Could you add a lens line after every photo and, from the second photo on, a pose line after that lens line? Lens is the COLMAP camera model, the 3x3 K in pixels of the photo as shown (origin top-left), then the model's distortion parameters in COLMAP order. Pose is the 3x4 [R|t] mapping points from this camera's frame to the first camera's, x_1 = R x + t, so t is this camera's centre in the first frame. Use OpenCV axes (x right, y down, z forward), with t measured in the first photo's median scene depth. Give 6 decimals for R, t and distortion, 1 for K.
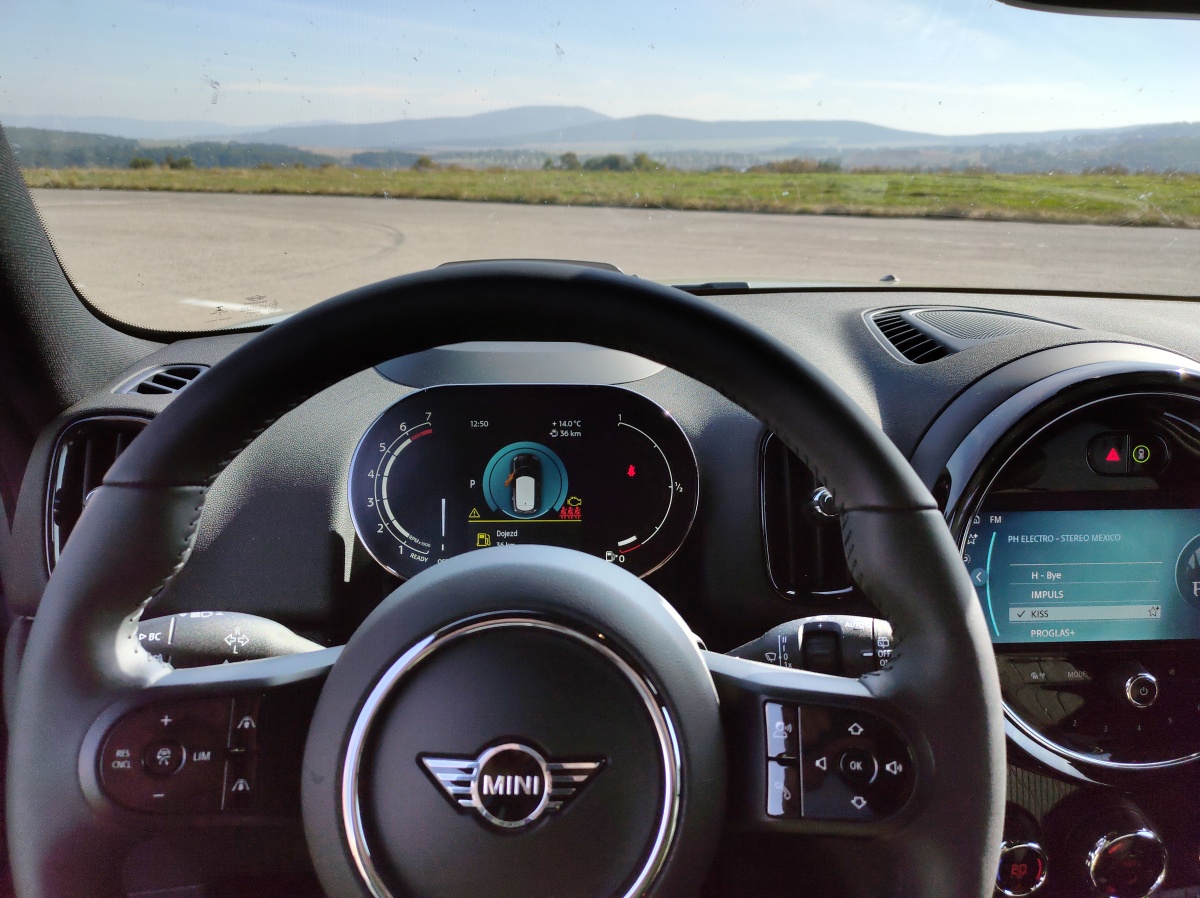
lens RADIAL K [[921.7, 0, 605.0], [0, 921.7, 432.2], [0, 0, 1]] dist [0.064485, -0.069828]
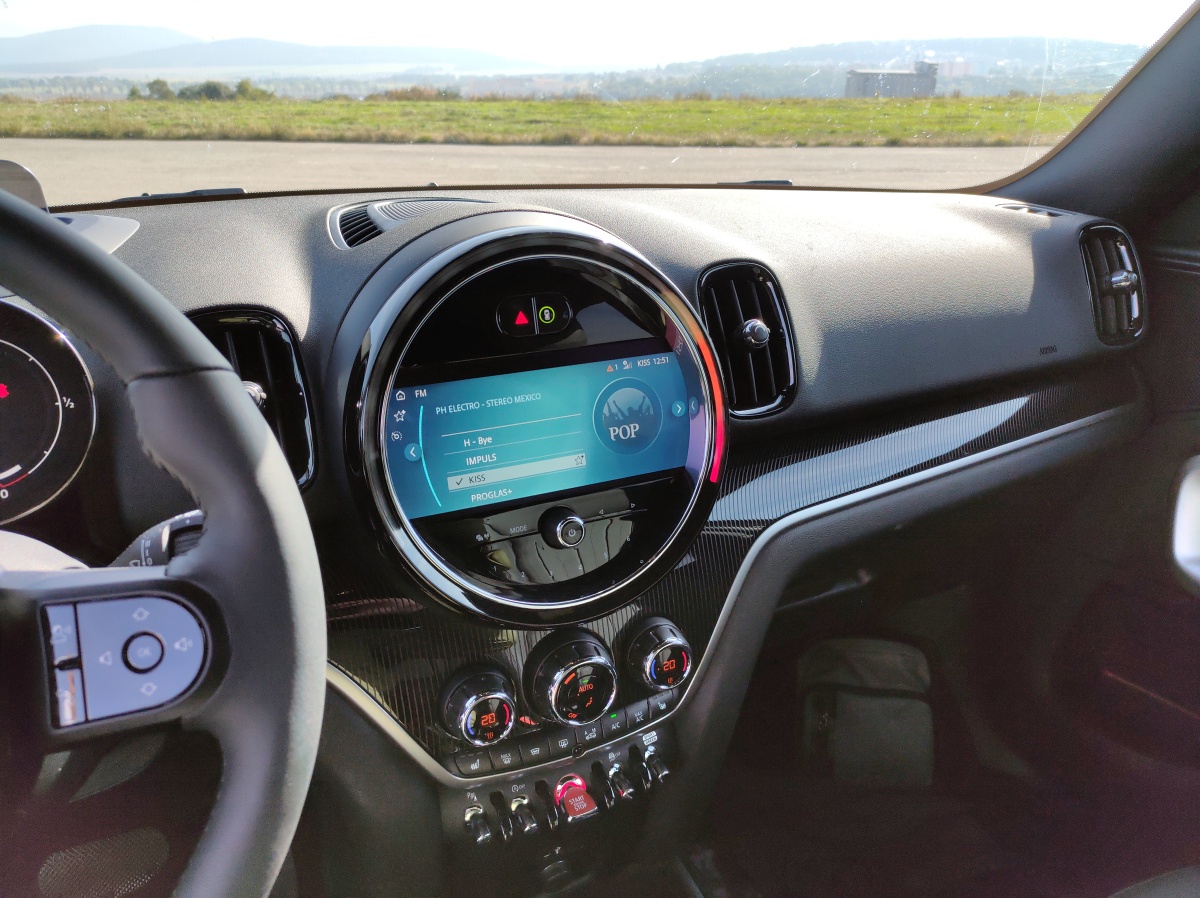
lens RADIAL K [[923.8, 0, 600.0], [0, 923.8, 449.0], [0, 0, 1]] dist [0.070323, -0.083250]
pose [[0.925958, -0.144341, 0.348951, 0.237506], [0.113652, 0.987743, 0.106992, 0.067113], [-0.360117, -0.059411, 0.931013, -0.009066]]
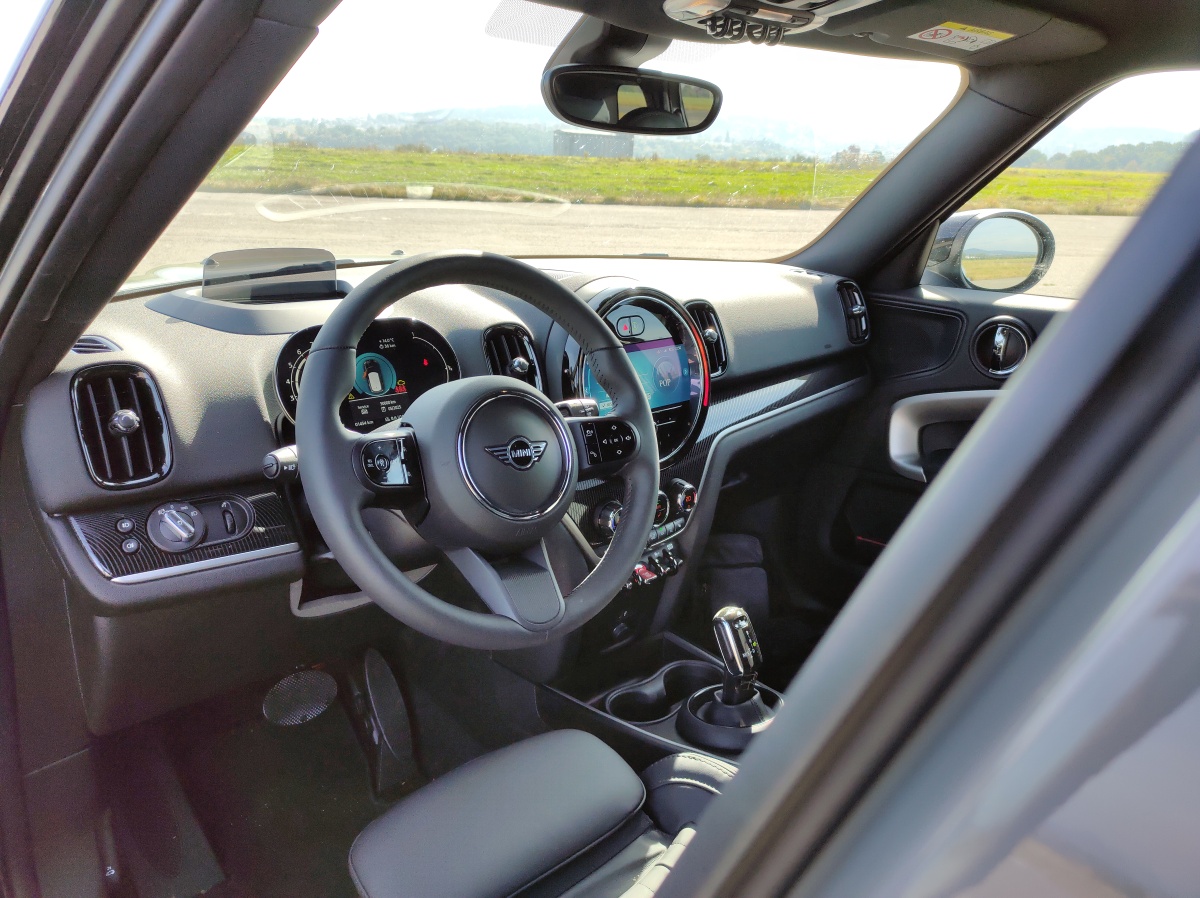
lens RADIAL K [[896.5, 0, 600.0], [0, 896.5, 449.0], [0, 0, 1]] dist [0.058694, -0.069802]
pose [[0.786042, -0.175689, 0.592682, -0.817113], [0.145313, 0.984411, 0.099089, 0.087805], [-0.600851, 0.008236, 0.799318, -0.662725]]
